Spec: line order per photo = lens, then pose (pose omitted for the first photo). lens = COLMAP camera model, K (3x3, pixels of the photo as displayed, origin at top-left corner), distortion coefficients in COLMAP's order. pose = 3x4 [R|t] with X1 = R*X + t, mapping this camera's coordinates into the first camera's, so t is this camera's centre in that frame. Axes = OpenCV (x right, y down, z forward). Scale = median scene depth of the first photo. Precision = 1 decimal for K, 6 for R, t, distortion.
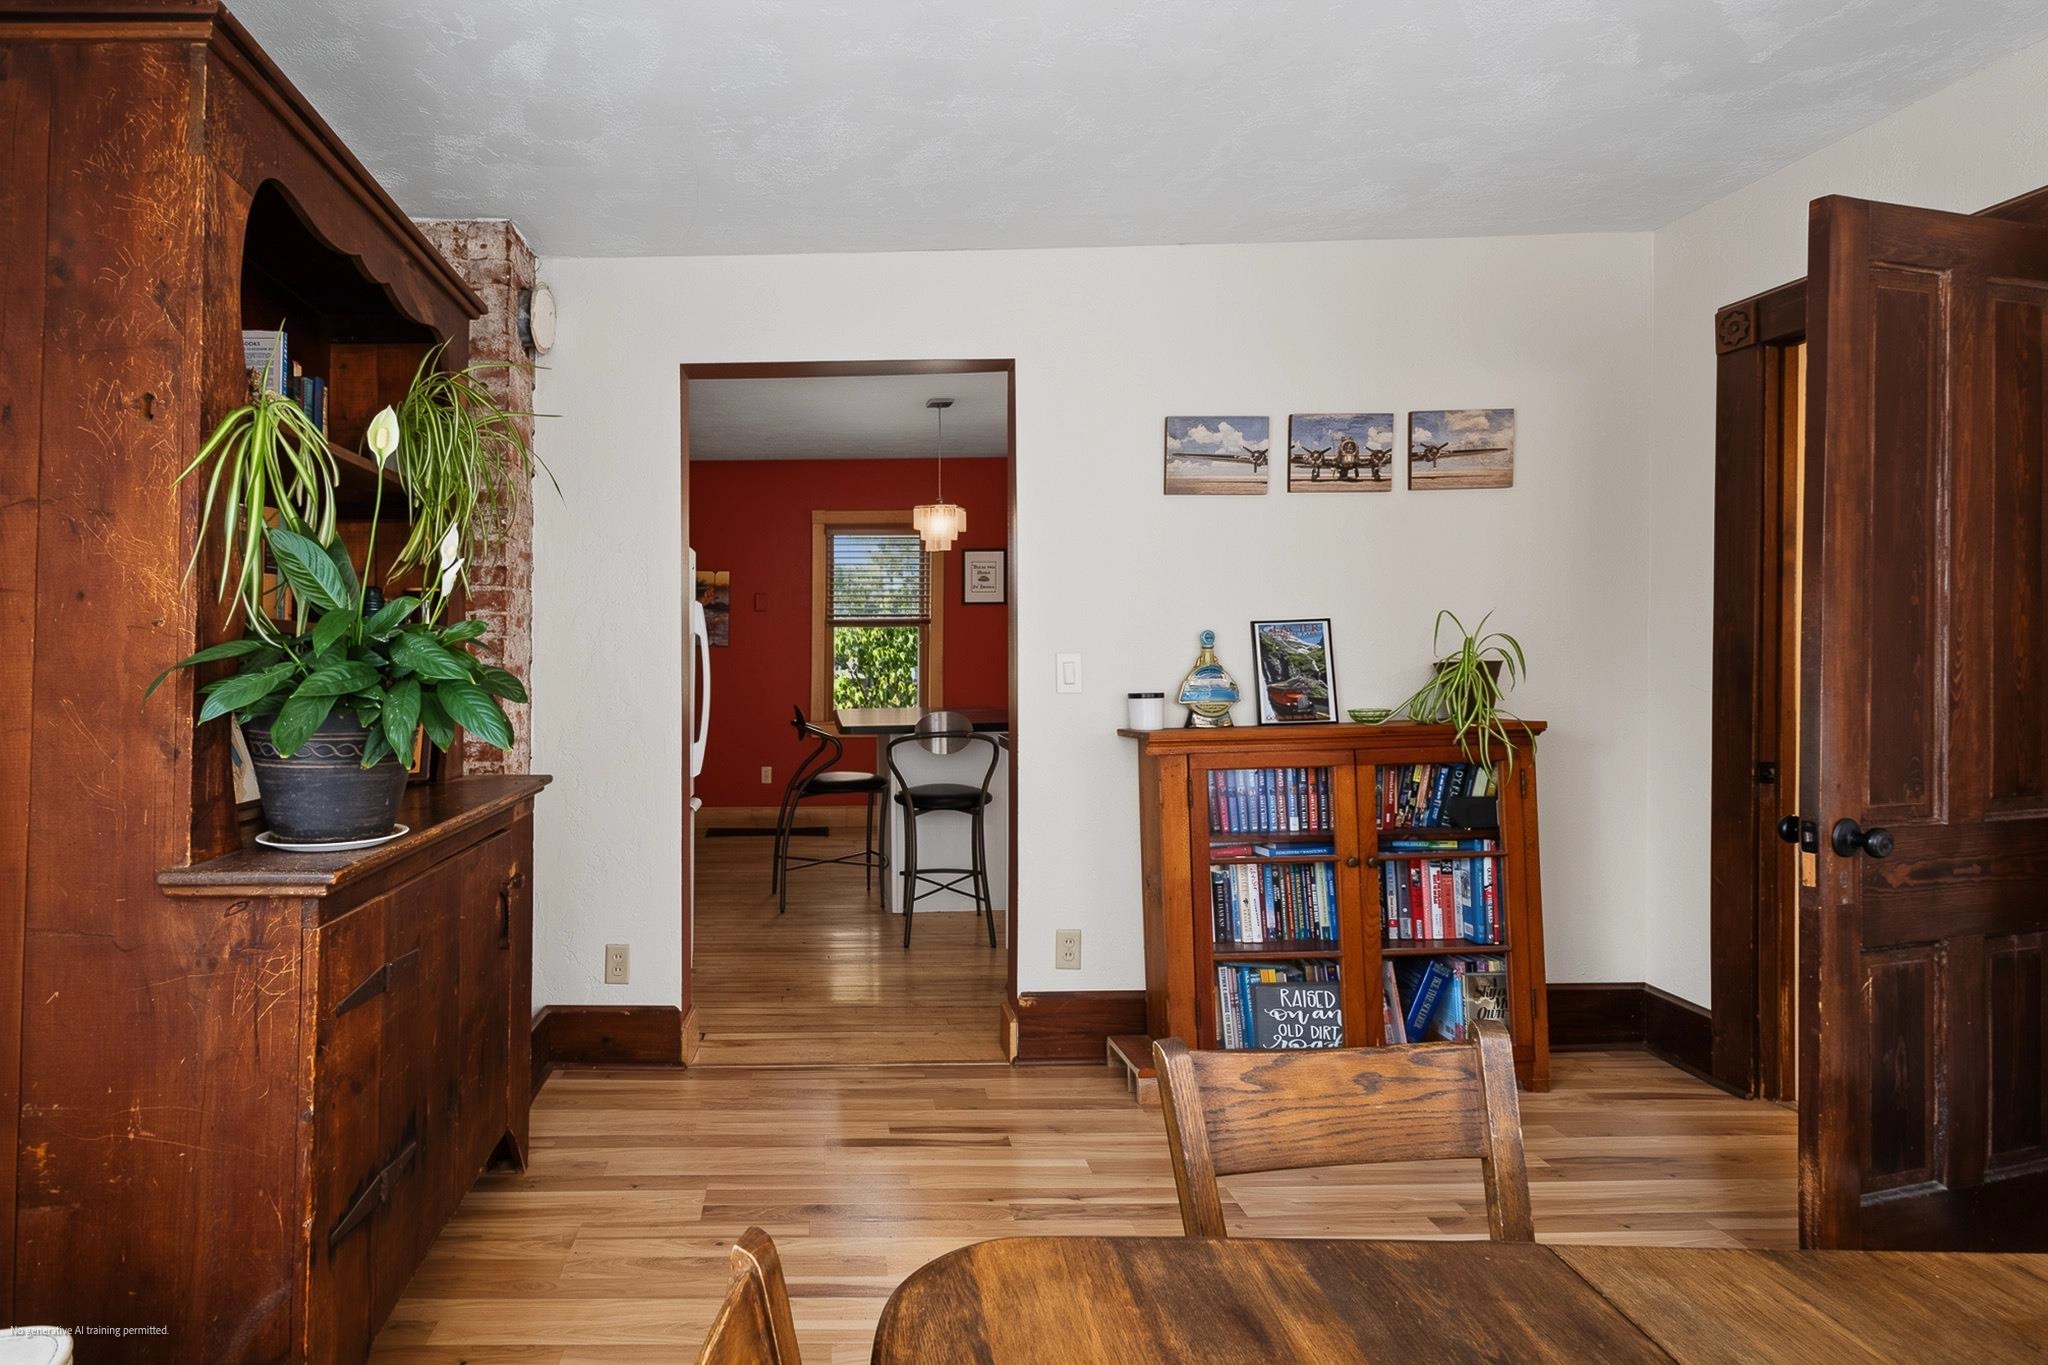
lens RADIAL K [[944.2, 0, 1024.0], [0, 944.2, 682.5], [0, 0, 1]] dist [0.000386, 0.000136]
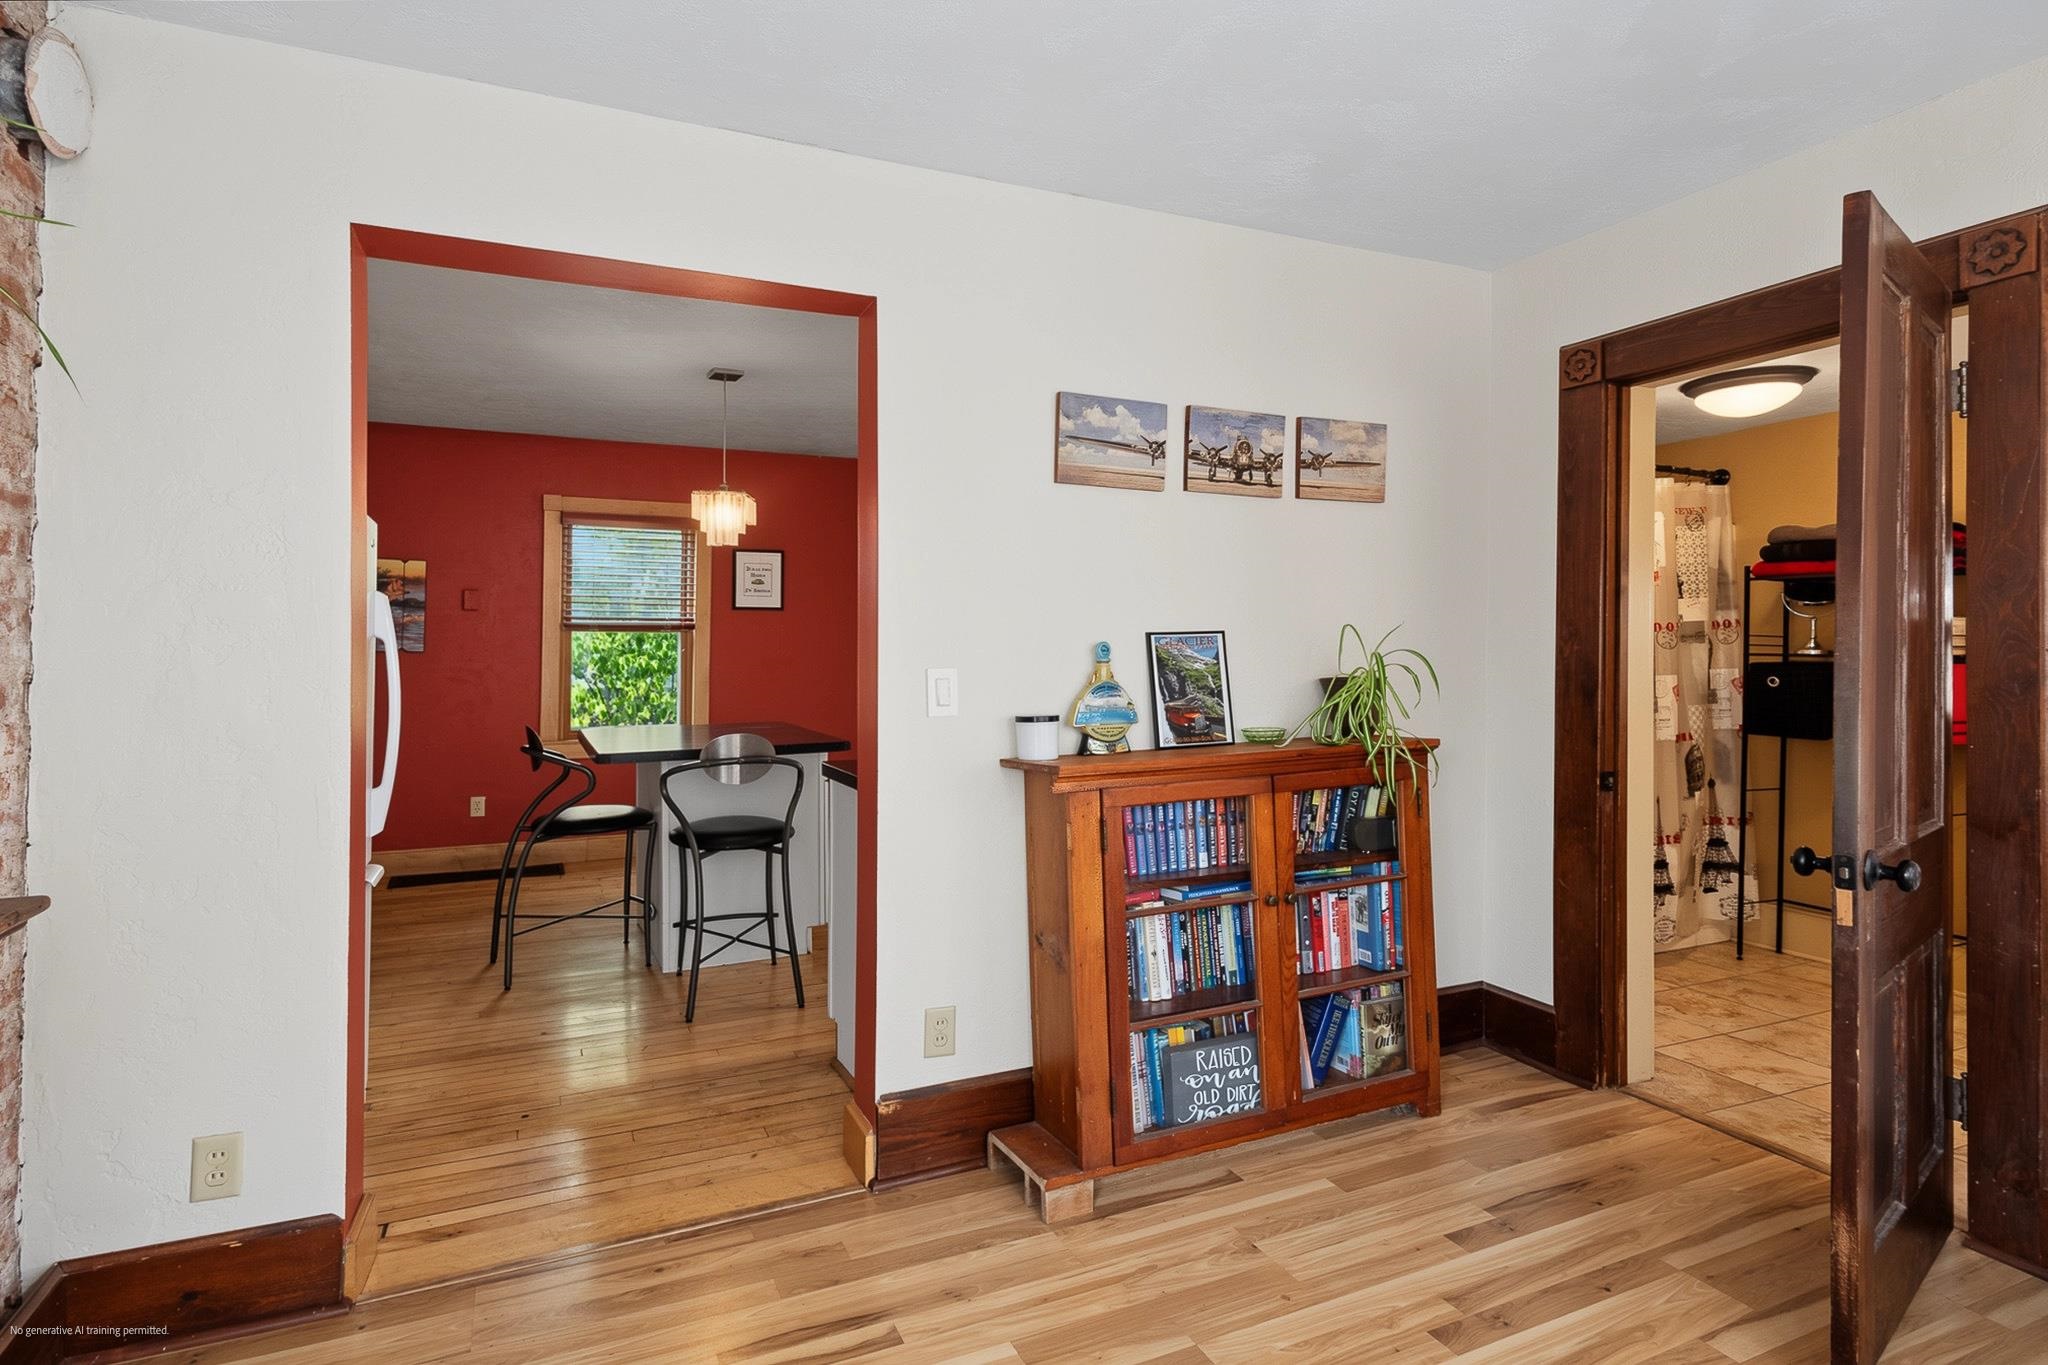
lens RADIAL K [[817.5, 0, 1059.2], [0, 817.5, 670.5], [0, 0, 1]] dist [0.002165, 0.000376]
pose [[0.934712, 0.000229, 0.355406, -0.112175], [0.005960, 0.999849, -0.016320, -0.017031], [-0.355356, 0.017372, 0.934570, 0.313751]]
